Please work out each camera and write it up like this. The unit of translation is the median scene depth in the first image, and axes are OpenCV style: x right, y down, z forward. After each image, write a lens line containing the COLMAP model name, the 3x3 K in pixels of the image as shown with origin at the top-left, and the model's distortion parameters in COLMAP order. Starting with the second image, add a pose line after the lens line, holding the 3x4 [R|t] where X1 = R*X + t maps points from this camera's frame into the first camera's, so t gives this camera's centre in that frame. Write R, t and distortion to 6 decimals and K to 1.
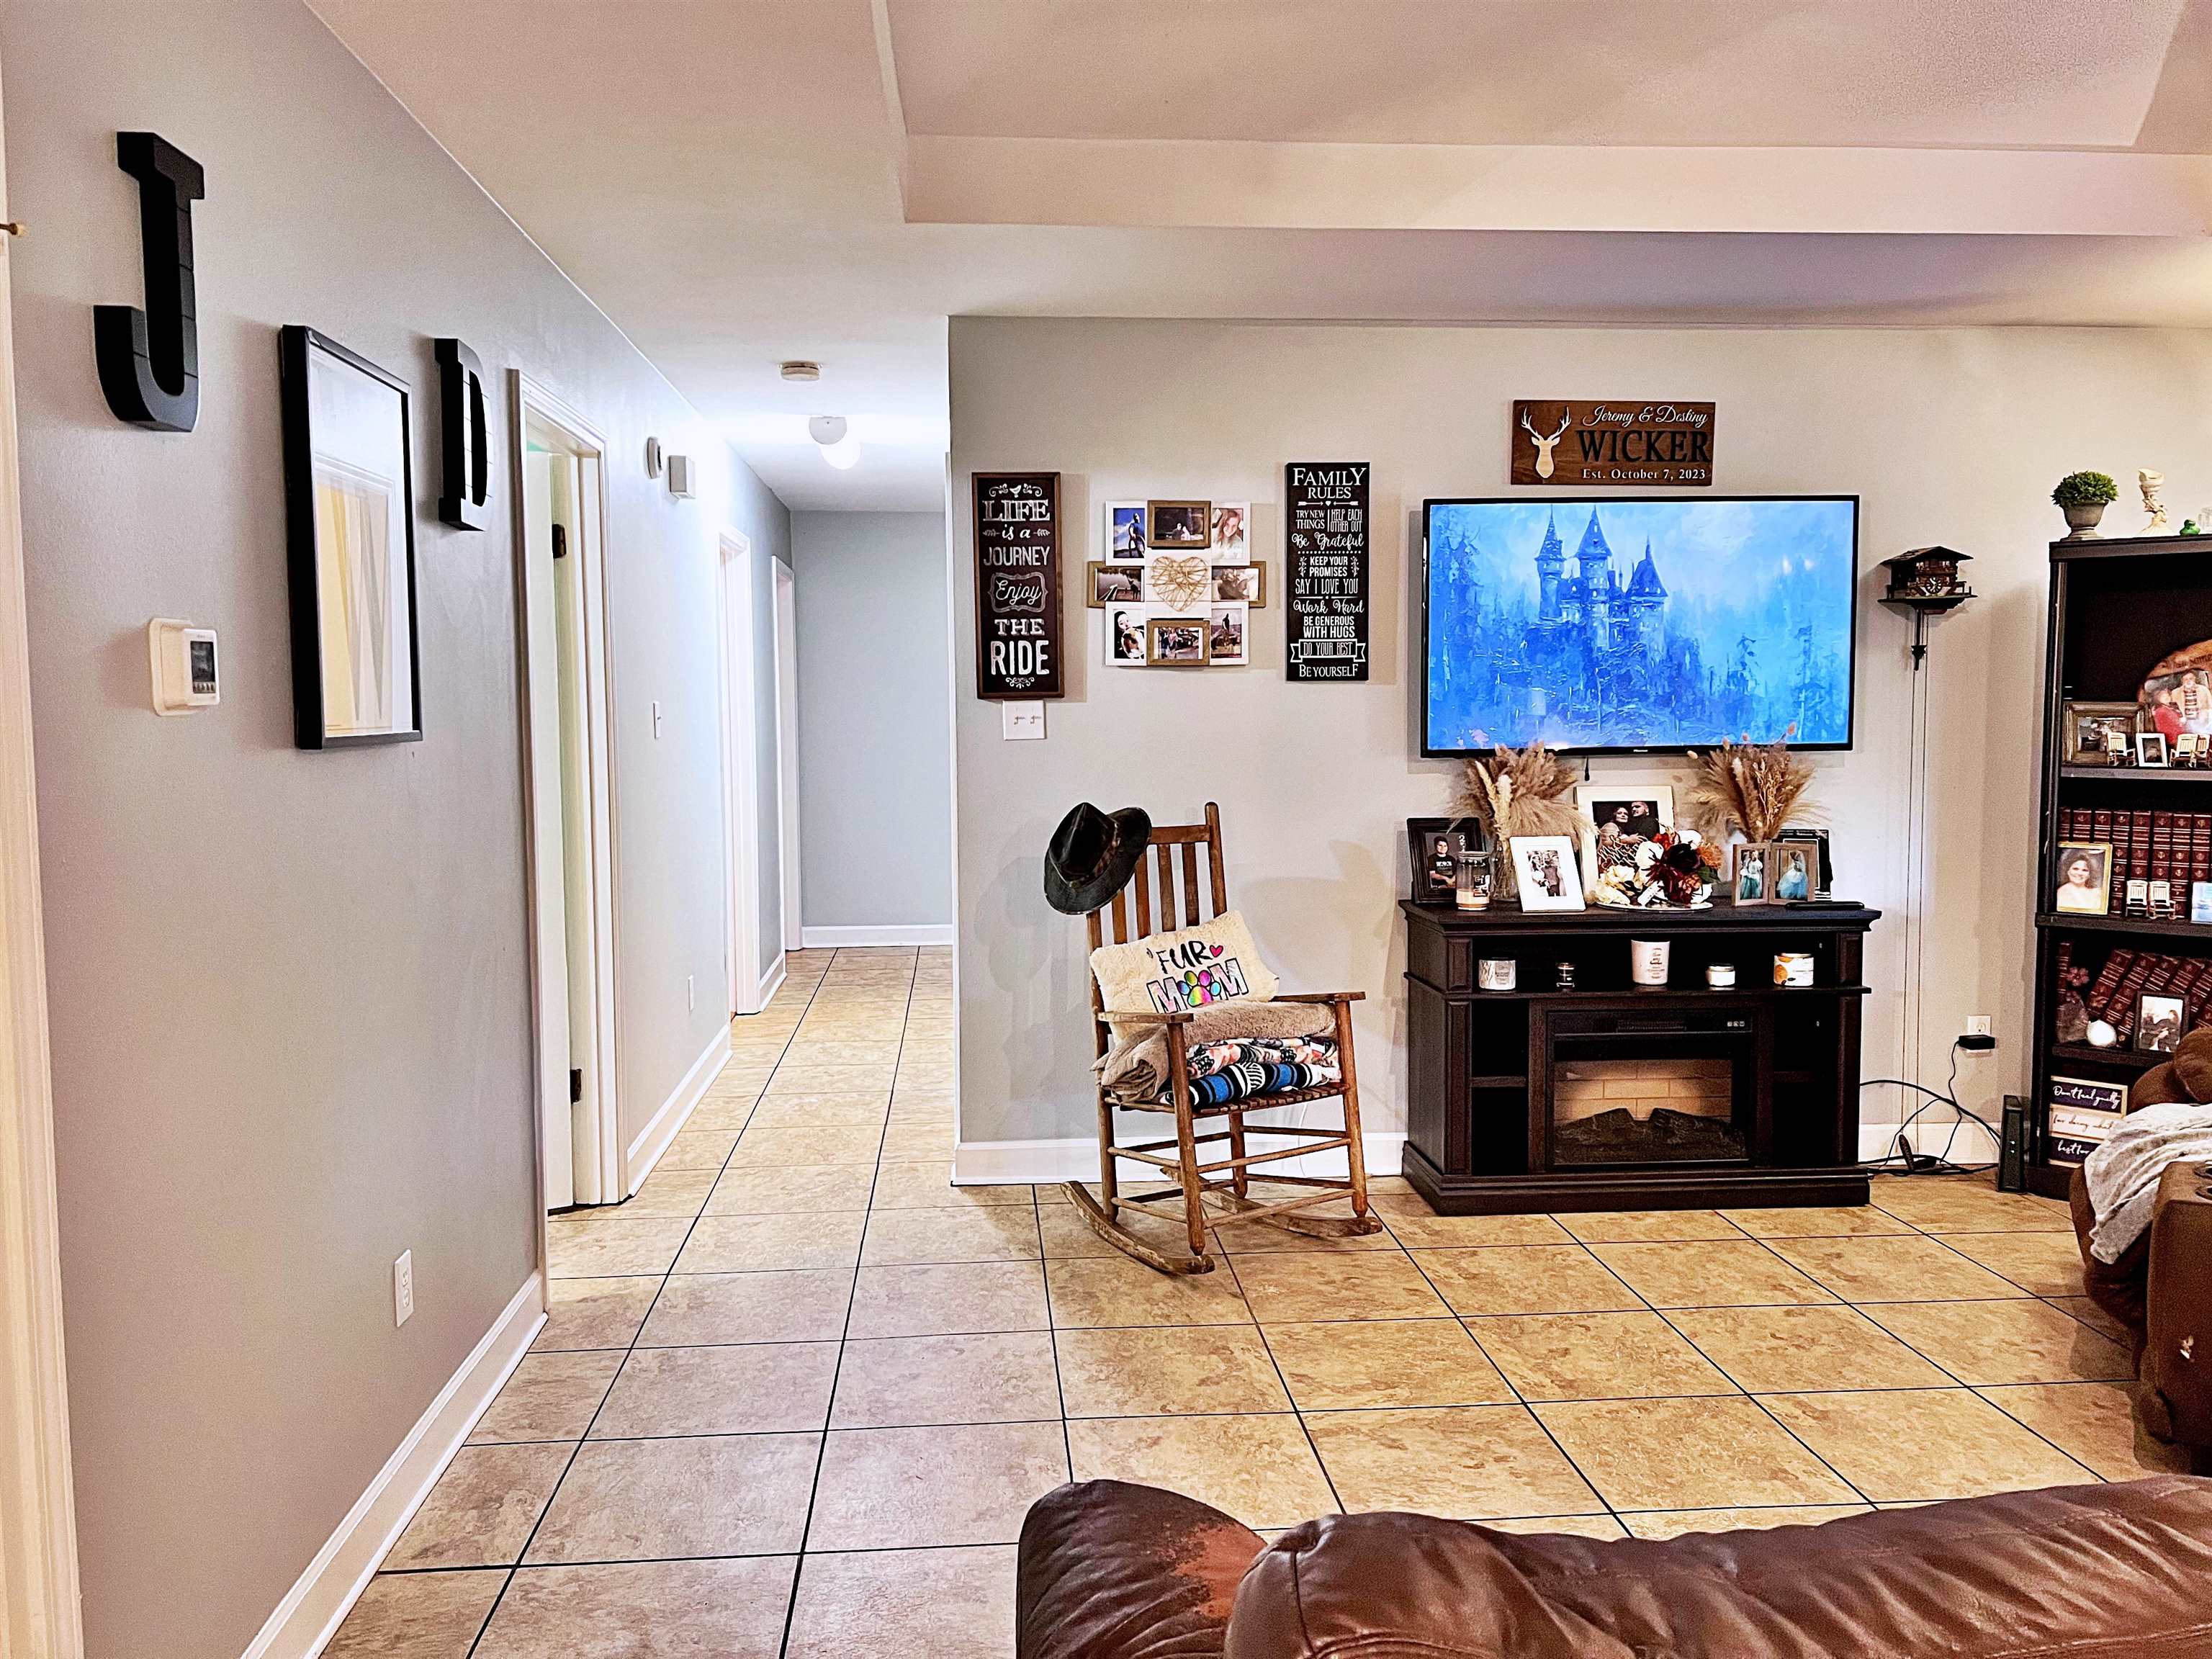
lens RADIAL K [[1646.1, 0, 1092.6], [0, 1646.1, 836.2], [0, 0, 1]] dist [0.049638, -0.064792]
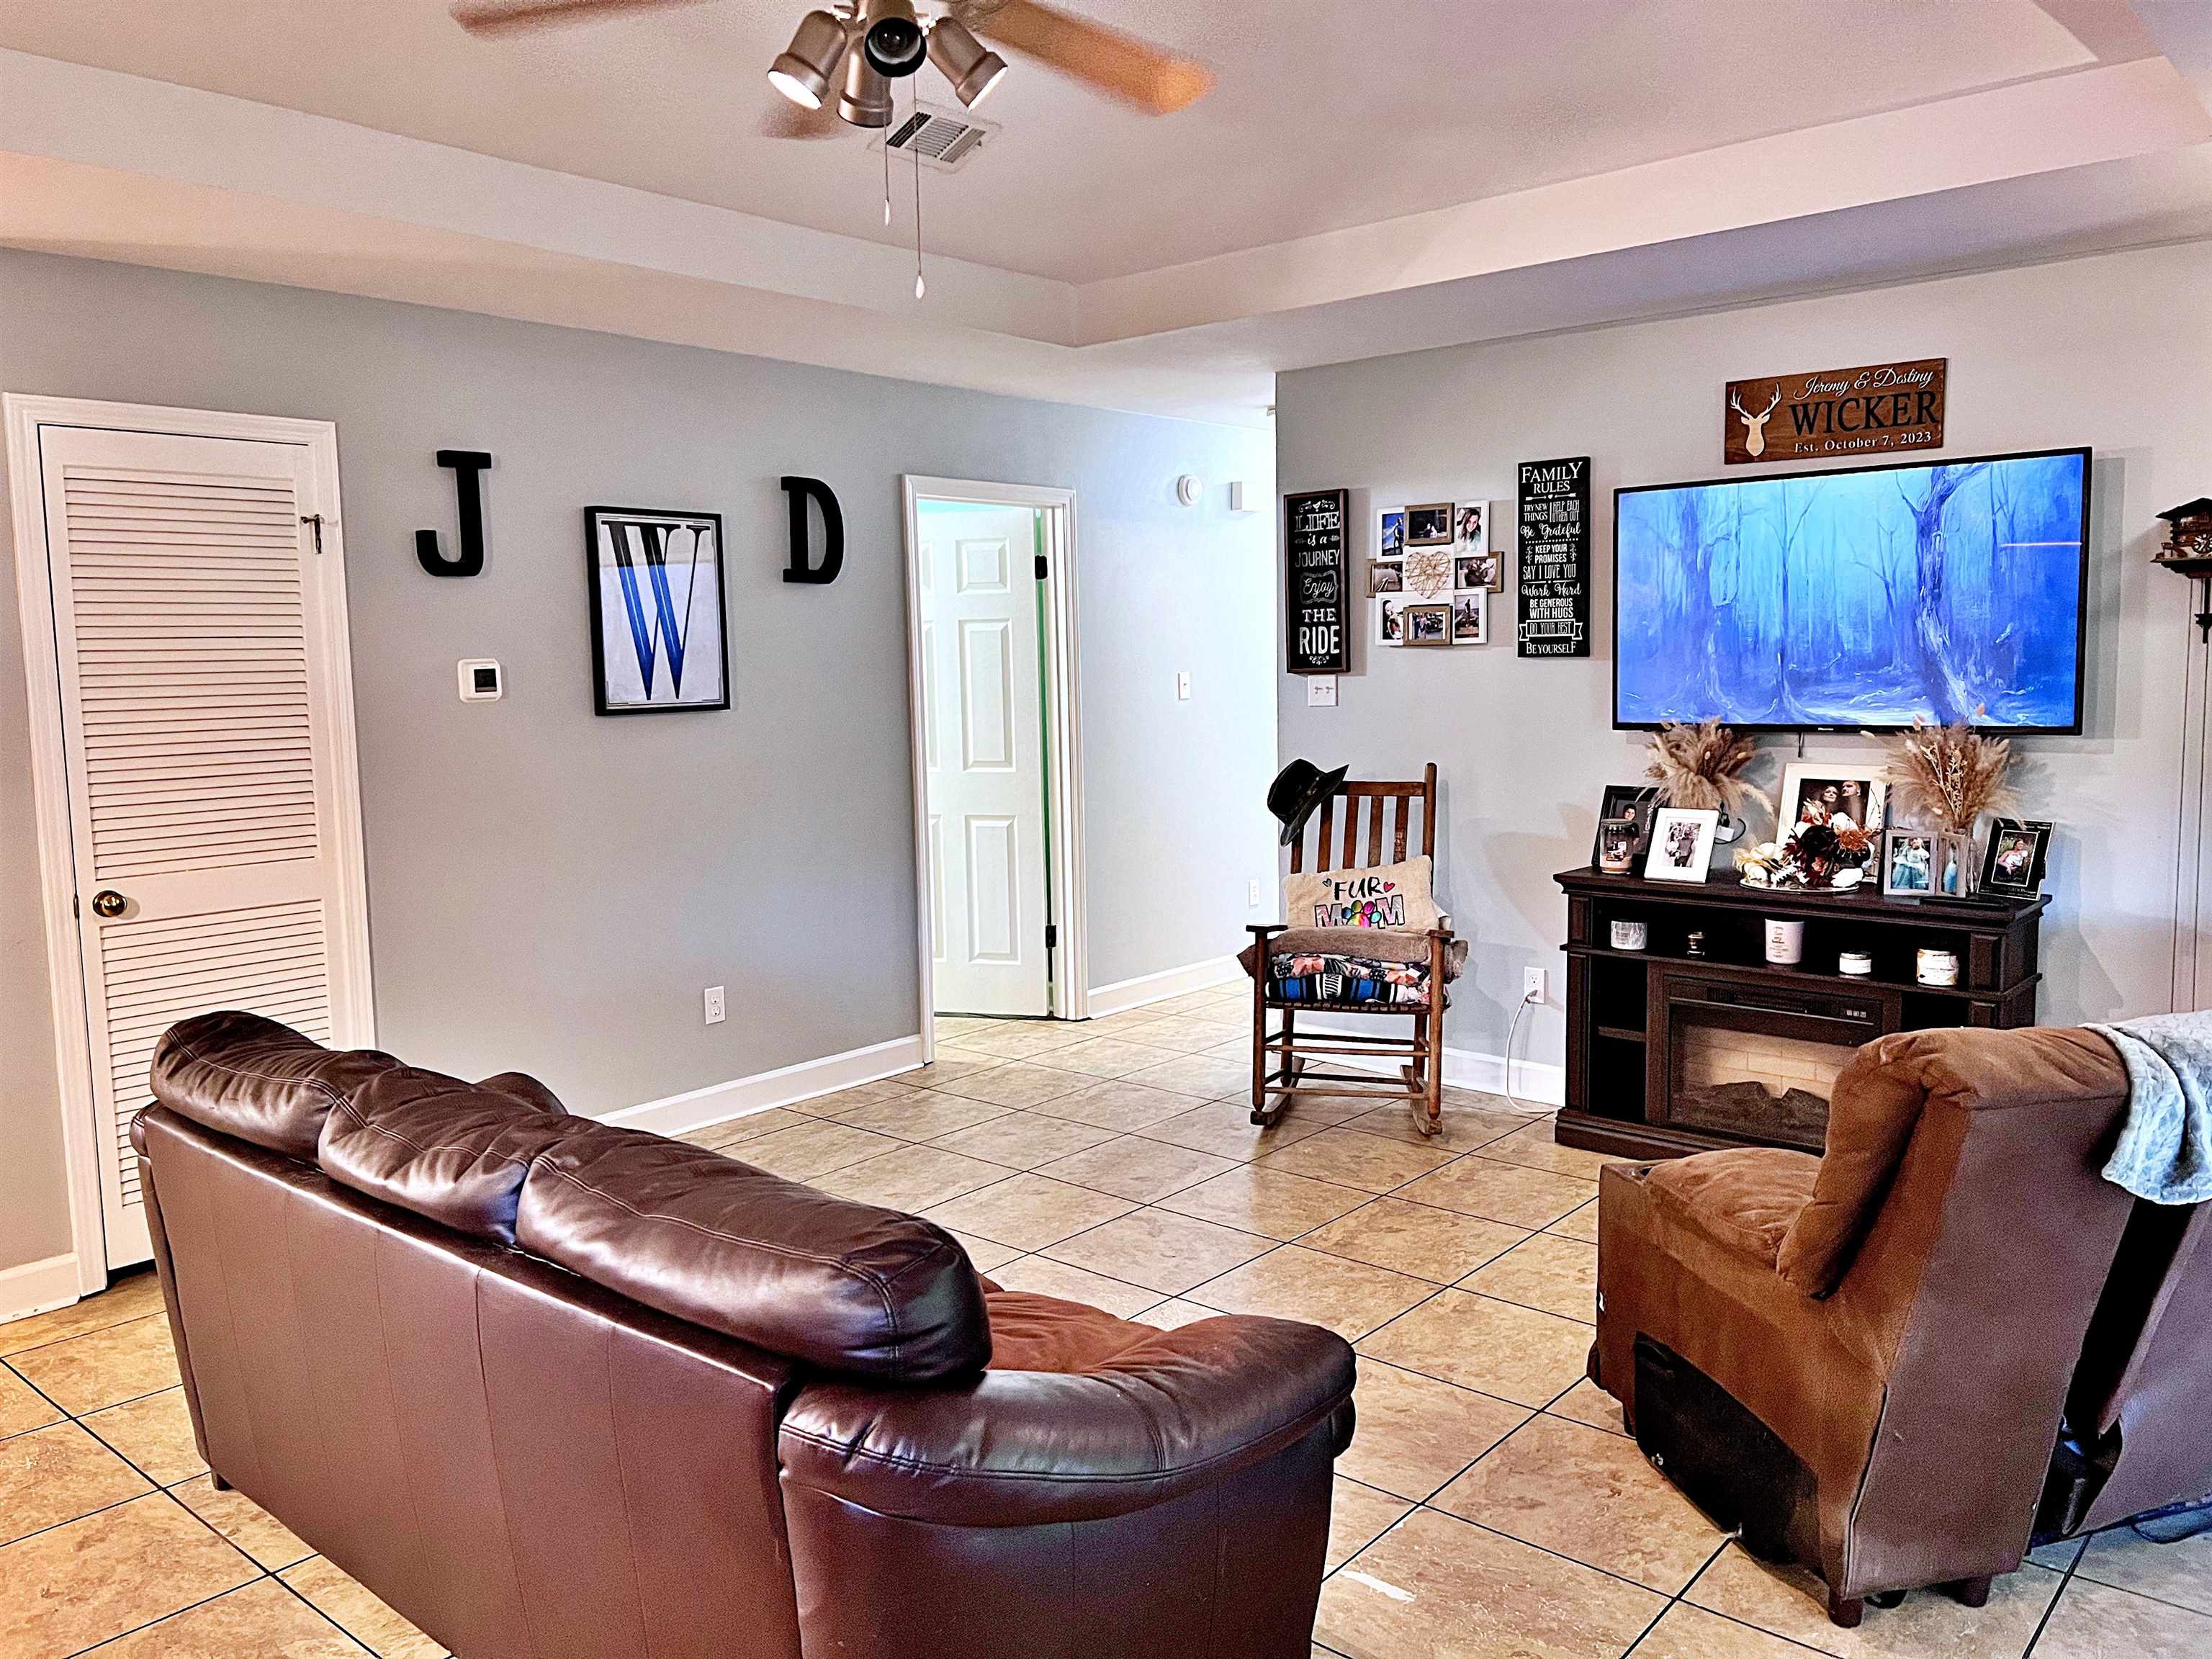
lens RADIAL K [[1646.1, 0, 1109.2], [0, 1646.1, 832.5], [0, 0, 1]] dist [0.049638, -0.064792]
pose [[0.708802, 0.073535, -0.701564, 0.729977], [-0.044901, 0.997238, 0.059163, -0.029815], [0.703977, -0.010434, 0.710146, 0.002094]]
